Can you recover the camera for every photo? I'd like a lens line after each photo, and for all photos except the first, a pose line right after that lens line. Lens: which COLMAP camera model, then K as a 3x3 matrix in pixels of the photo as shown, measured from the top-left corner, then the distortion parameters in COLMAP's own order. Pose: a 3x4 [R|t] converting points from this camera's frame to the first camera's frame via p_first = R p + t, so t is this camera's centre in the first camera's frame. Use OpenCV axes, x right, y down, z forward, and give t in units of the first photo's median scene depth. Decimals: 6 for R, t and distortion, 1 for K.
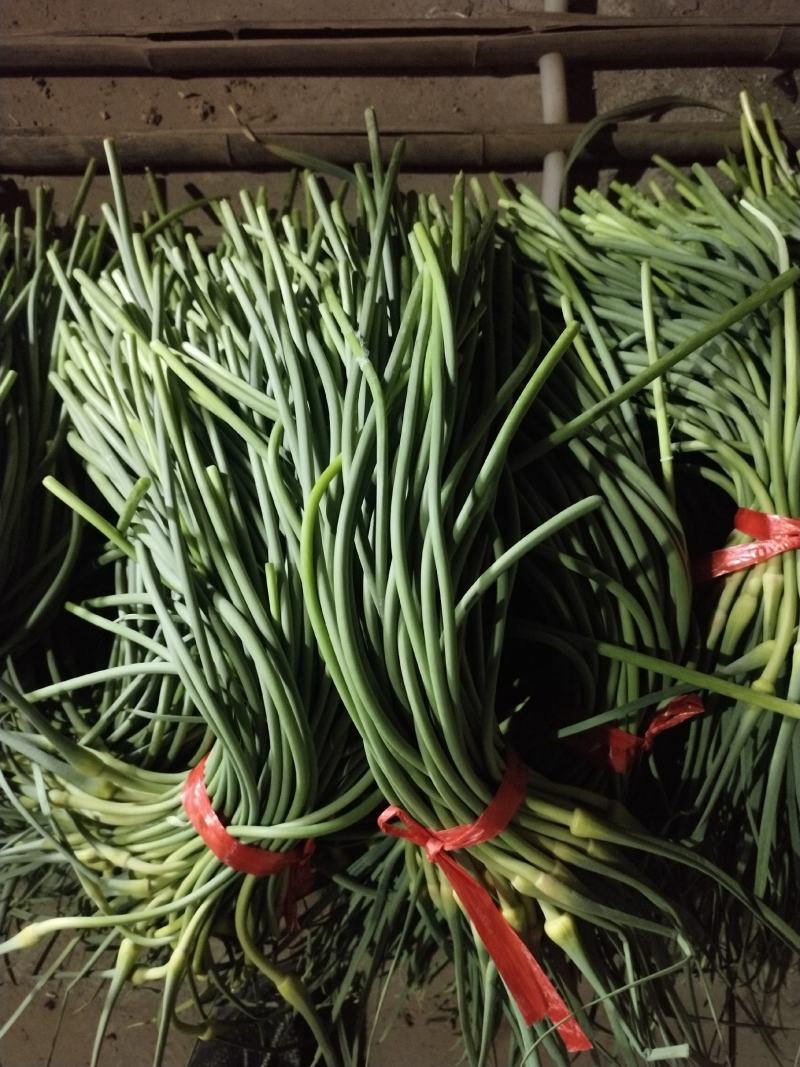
lens RADIAL K [[830.4, 0, 391.2], [0, 830.4, 530.7], [0, 0, 1]] dist [-0.004472, -0.024340]
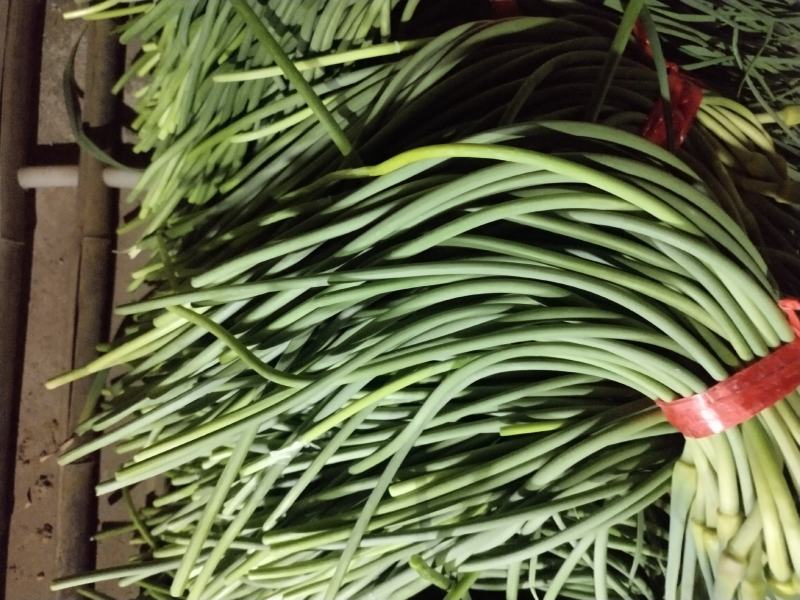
lens RADIAL K [[622.6, 0, 399.6], [0, 622.6, 298.8], [0, 0, 1]] dist [-0.004472, -0.024340]
pose [[0.033939, -0.995860, 0.084324, -0.049058], [0.999338, 0.034920, 0.010184, -0.073060], [-0.013086, 0.083922, 0.996386, 0.226531]]
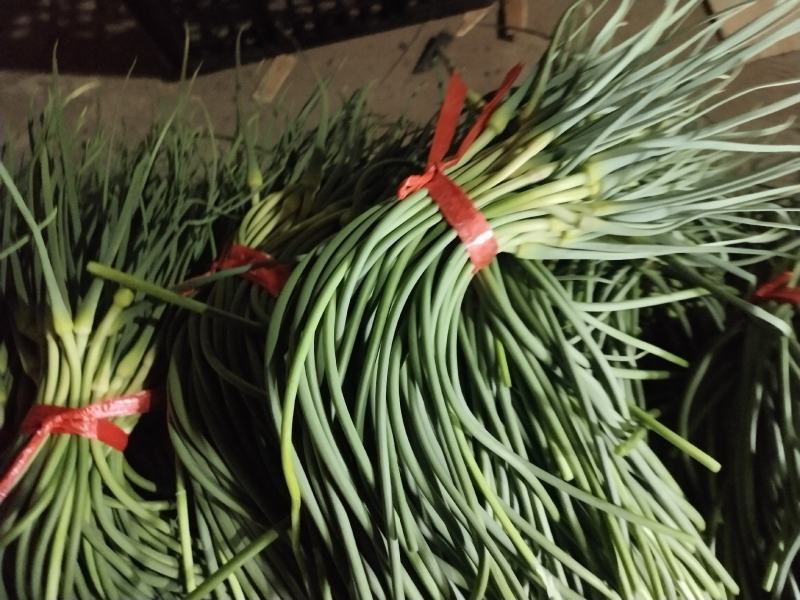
lens RADIAL K [[622.6, 0, 403.7], [0, 622.6, 297.9], [0, 0, 1]] dist [-0.004472, -0.024340]
pose [[-0.998061, 0.028839, 0.055157, -0.041458], [-0.008737, -0.942321, 0.334595, -0.111845], [0.061625, 0.333465, 0.940746, 0.091079]]
